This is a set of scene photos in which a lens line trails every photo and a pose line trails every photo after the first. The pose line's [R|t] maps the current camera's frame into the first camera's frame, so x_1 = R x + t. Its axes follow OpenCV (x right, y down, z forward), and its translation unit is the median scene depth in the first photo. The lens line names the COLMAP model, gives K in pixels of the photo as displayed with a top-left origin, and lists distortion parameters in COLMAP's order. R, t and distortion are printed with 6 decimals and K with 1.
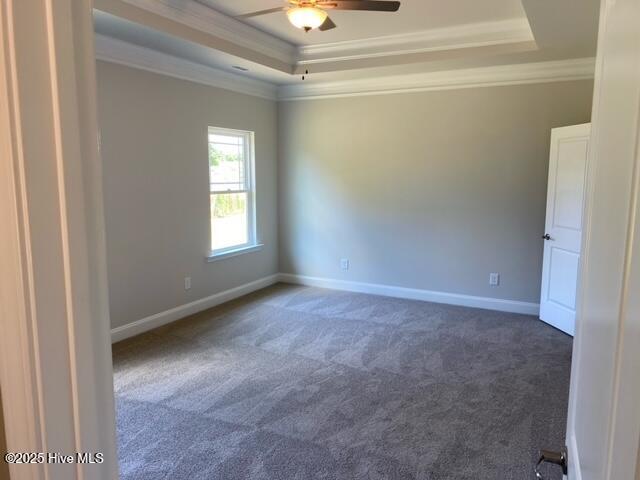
lens RADIAL K [[484.0, 0, 320.4], [0, 484.0, 238.7], [0, 0, 1]] dist [-0.003615, -0.046615]
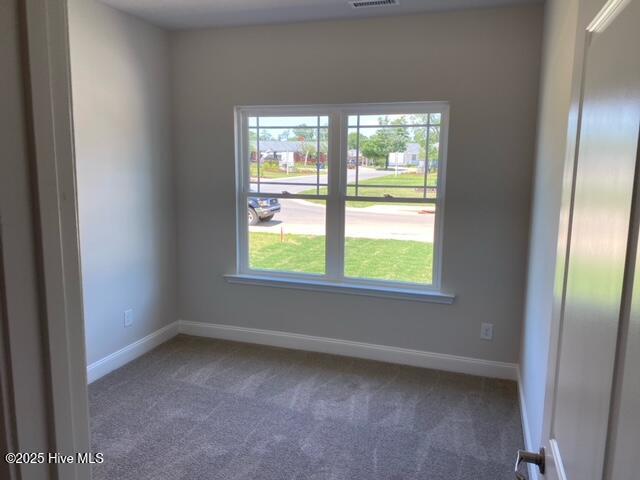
lens RADIAL K [[484.0, 0, 320.4], [0, 484.0, 240.2], [0, 0, 1]] dist [-0.003615, -0.046615]
pose [[0.171465, 0.154947, -0.972929, 0.462481], [-0.149879, 0.980162, 0.129685, -0.118053], [0.973723, 0.123585, 0.191287, 0.821979]]
